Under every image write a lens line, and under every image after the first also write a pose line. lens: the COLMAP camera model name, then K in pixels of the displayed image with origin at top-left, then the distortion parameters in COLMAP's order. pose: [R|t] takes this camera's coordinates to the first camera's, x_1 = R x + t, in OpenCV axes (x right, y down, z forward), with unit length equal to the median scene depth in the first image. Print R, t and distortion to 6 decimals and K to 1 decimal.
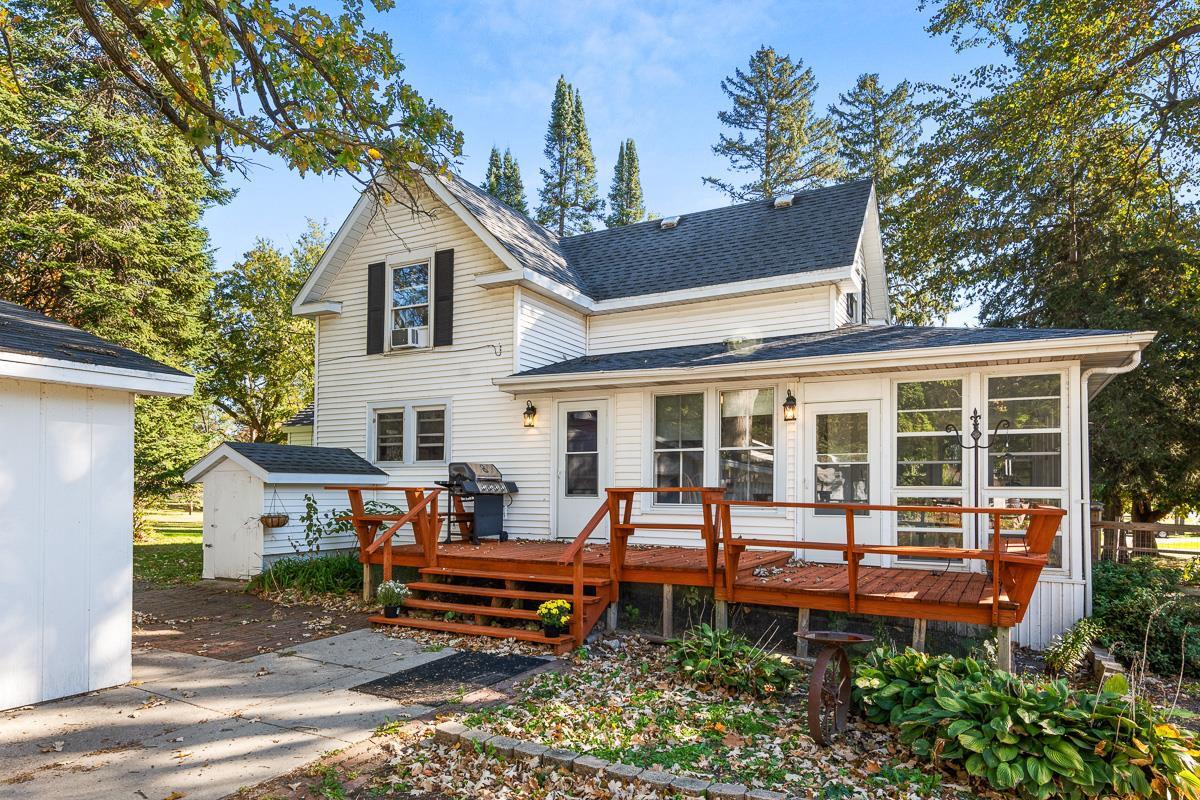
lens RADIAL K [[722.4, 0, 599.8], [0, 722.4, 402.3], [0, 0, 1]] dist [-0.001523, 0.000153]
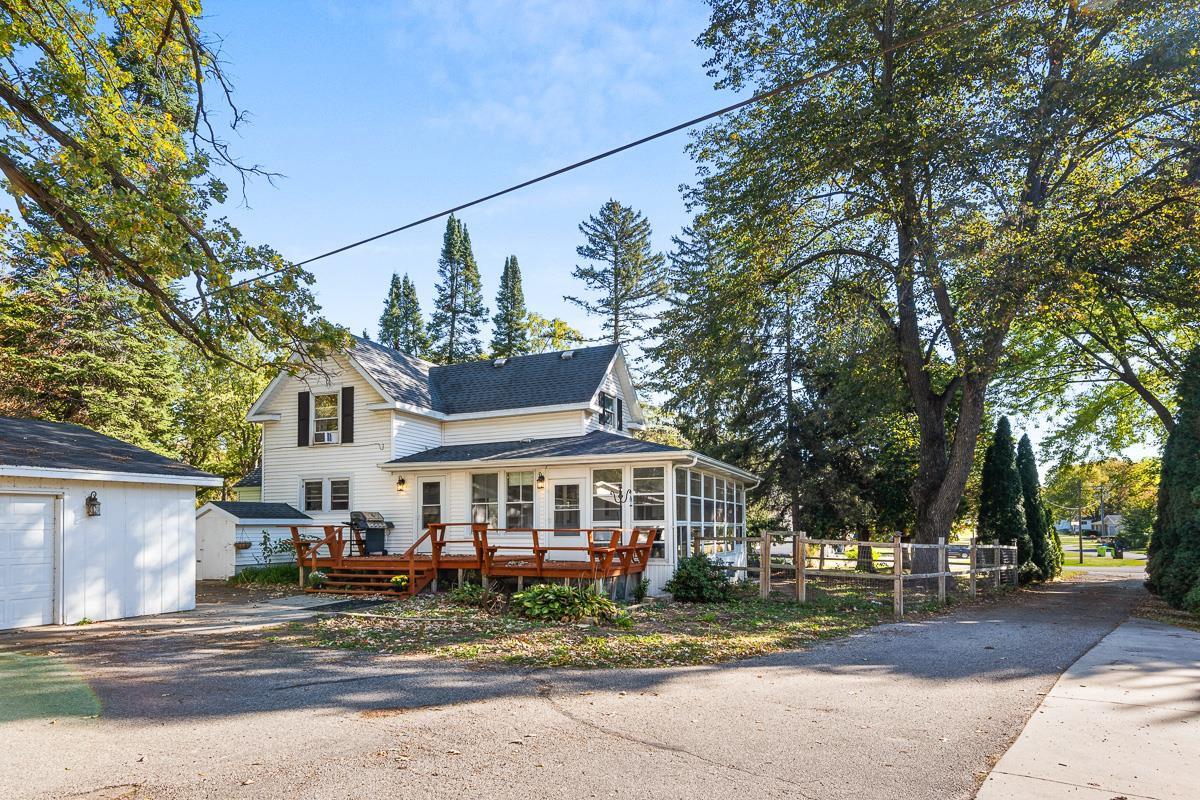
lens RADIAL K [[584.0, 0, 640.0], [0, 584.0, 479.2], [0, 0, 1]] dist [-0.001483, 0.000638]
pose [[0.972831, 0.002524, 0.231504, 0.135139], [-0.011658, 0.999206, 0.038095, -0.052989], [-0.231224, -0.039759, 0.972088, -0.499469]]
